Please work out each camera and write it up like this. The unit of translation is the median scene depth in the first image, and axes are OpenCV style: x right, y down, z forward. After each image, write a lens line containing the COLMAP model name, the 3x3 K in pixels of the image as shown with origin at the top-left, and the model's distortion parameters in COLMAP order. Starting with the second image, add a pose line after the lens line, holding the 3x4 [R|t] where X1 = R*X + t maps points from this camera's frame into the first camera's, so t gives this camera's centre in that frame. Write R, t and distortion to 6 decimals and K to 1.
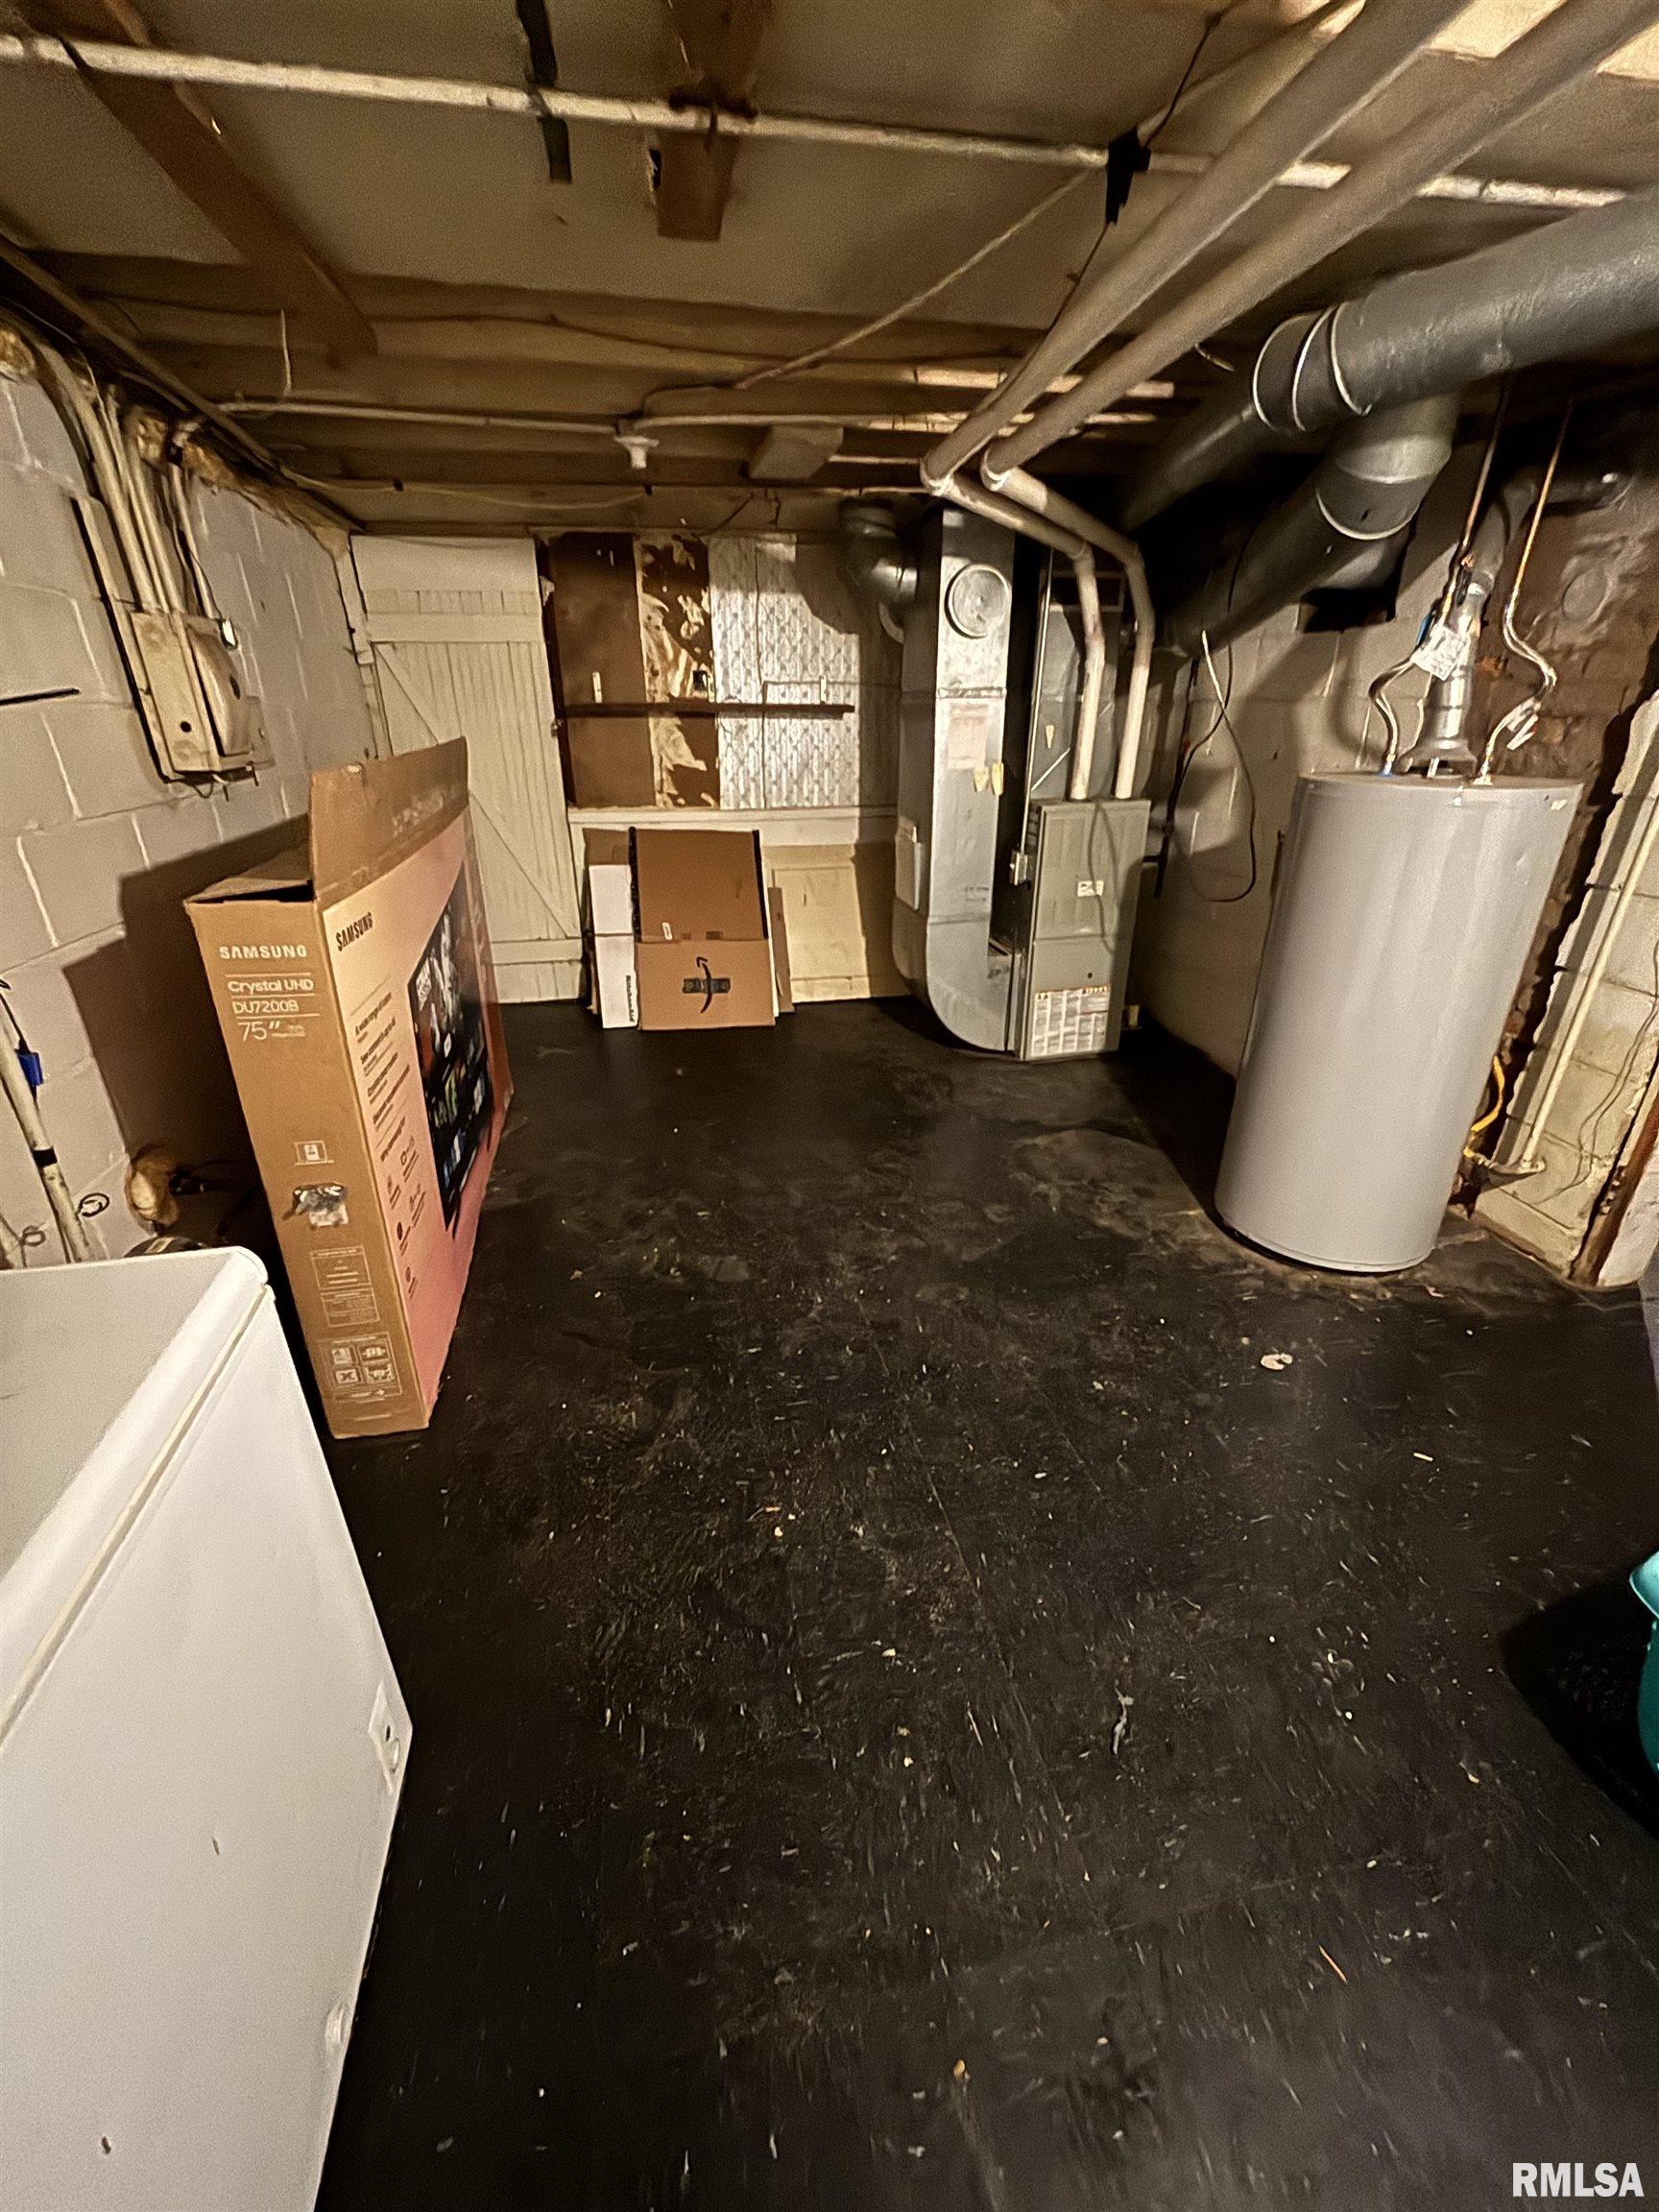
lens RADIAL K [[887.5, 0, 826.4], [0, 887.5, 1107.6], [0, 0, 1]] dist [-0.000323, -0.000326]
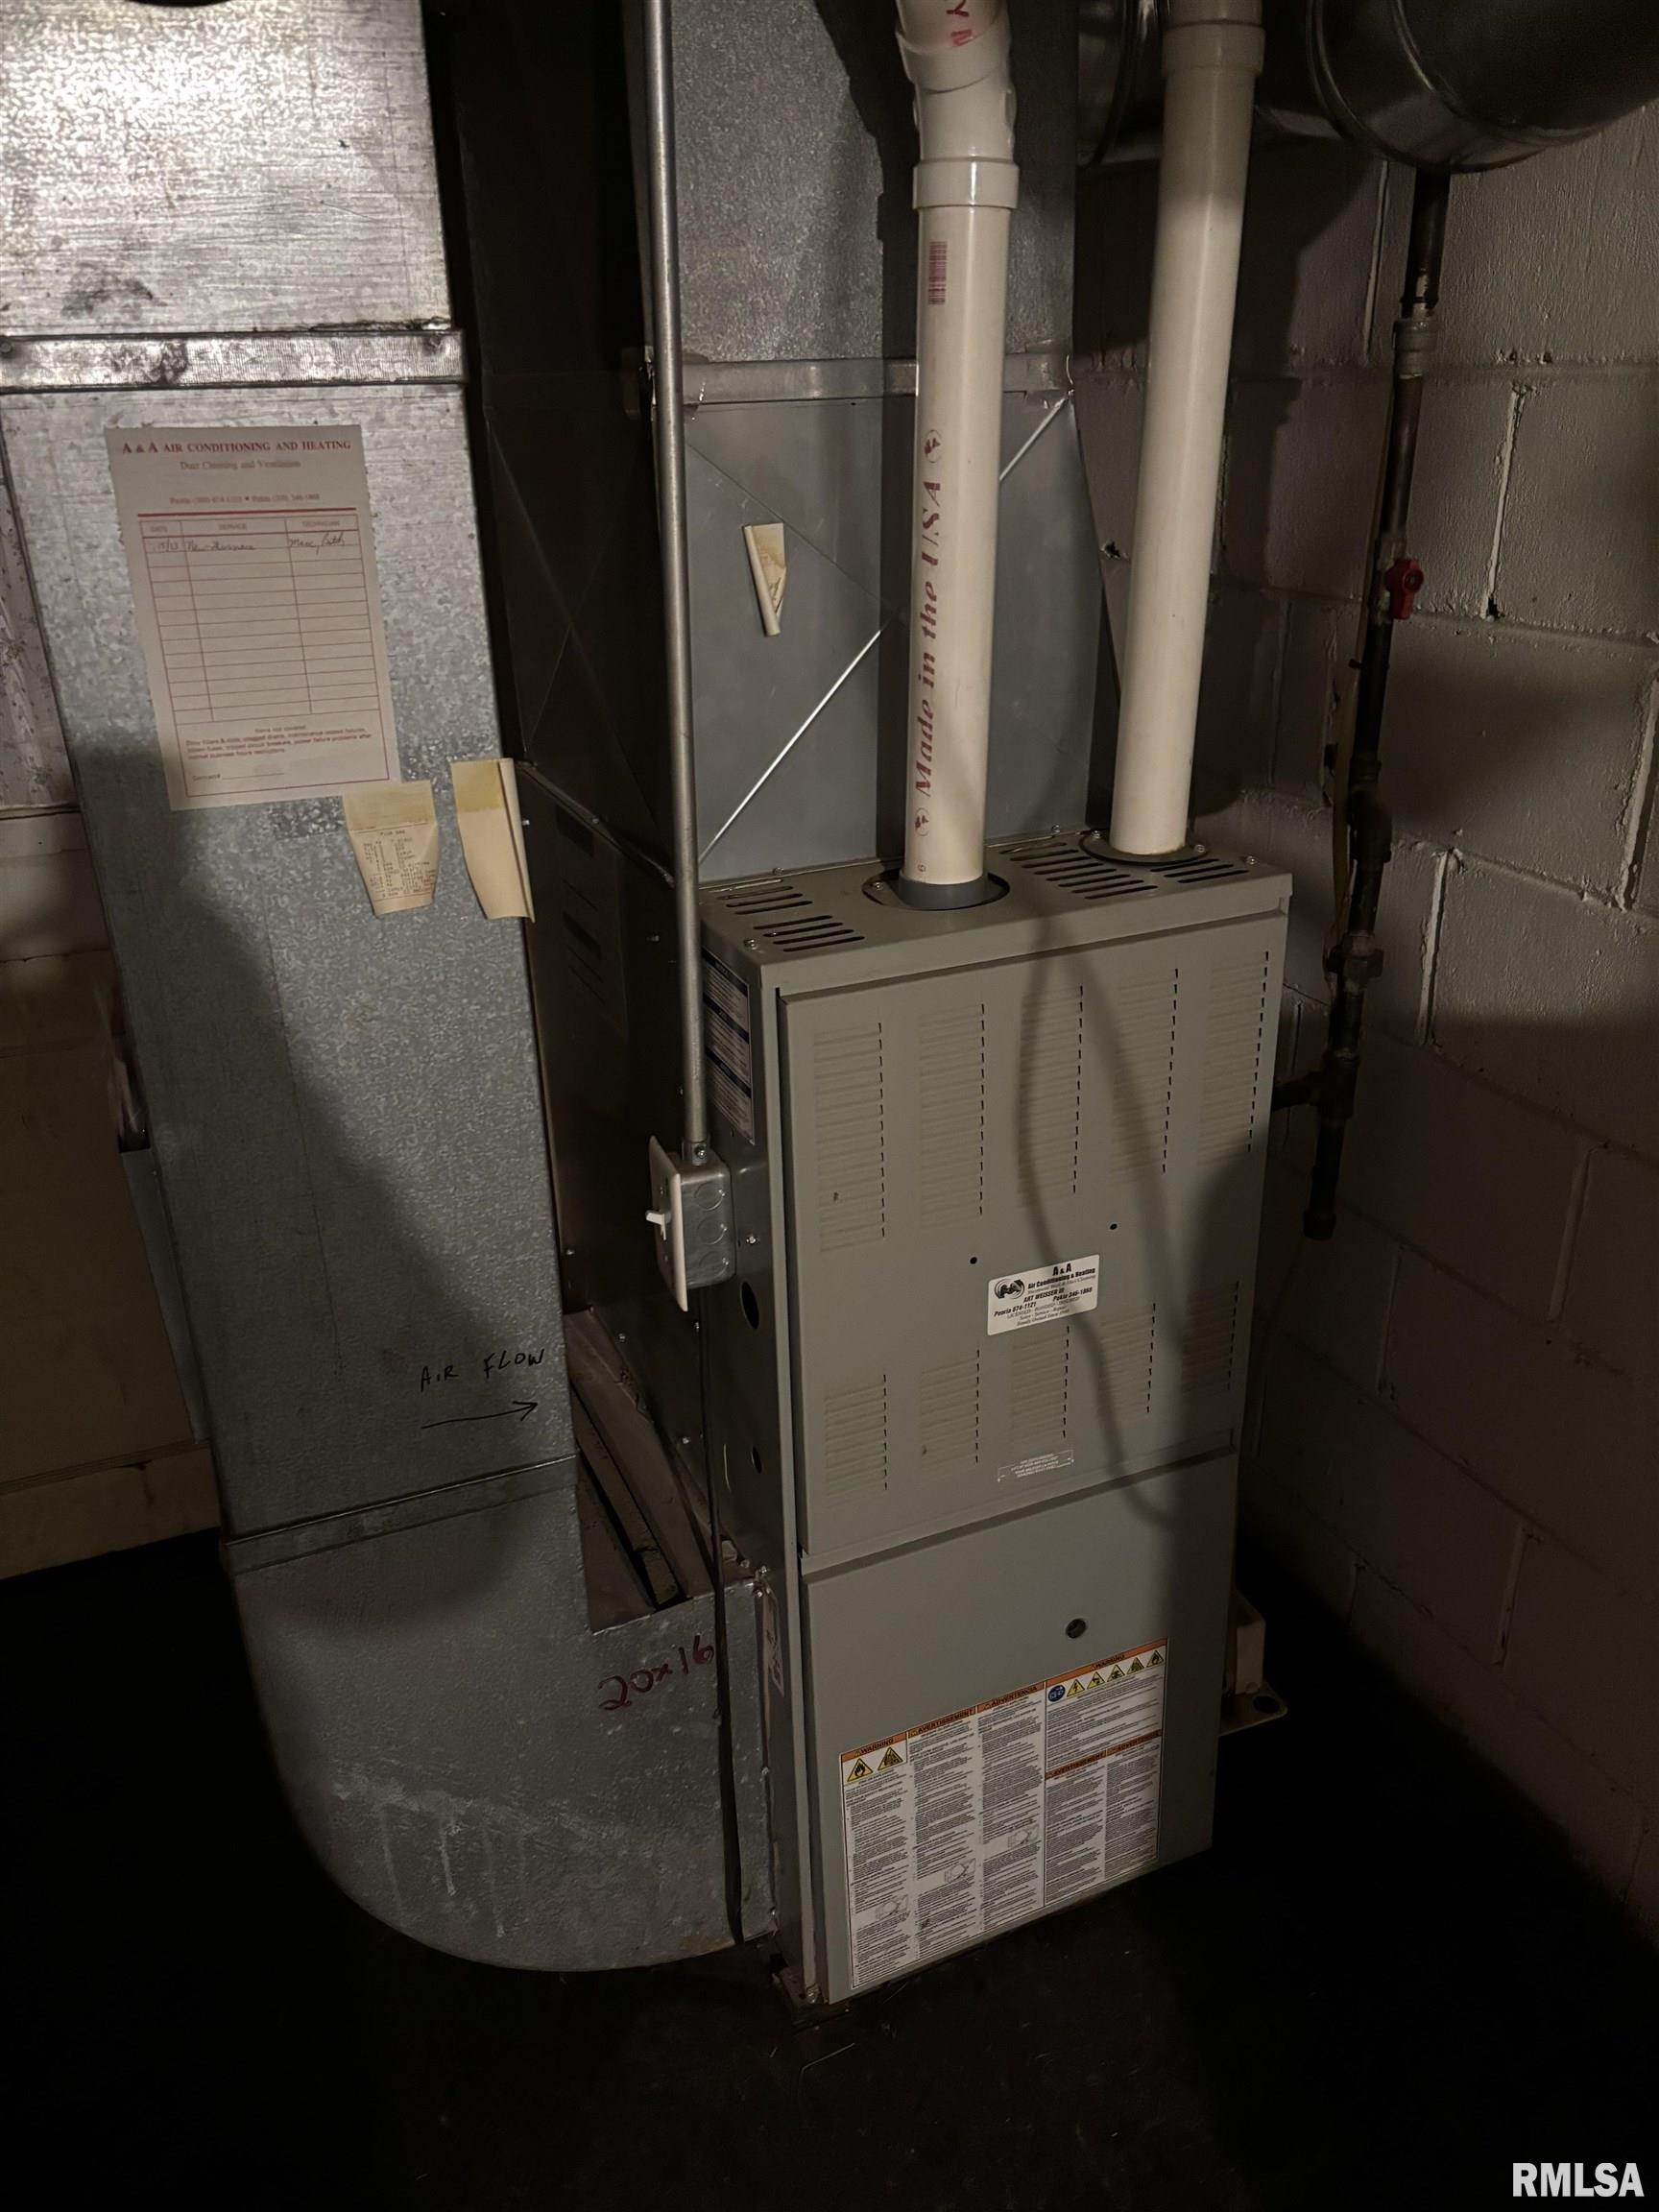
lens RADIAL K [[1666.4, 0, 830.9], [0, 1666.4, 1103.9], [0, 0, 1]] dist [0.040389, -0.047436]
pose [[0.980332, -0.093037, 0.174049, 0.185224], [0.095618, 0.995397, -0.006485, -0.292187], [-0.172645, 0.022999, 0.984716, 0.624024]]
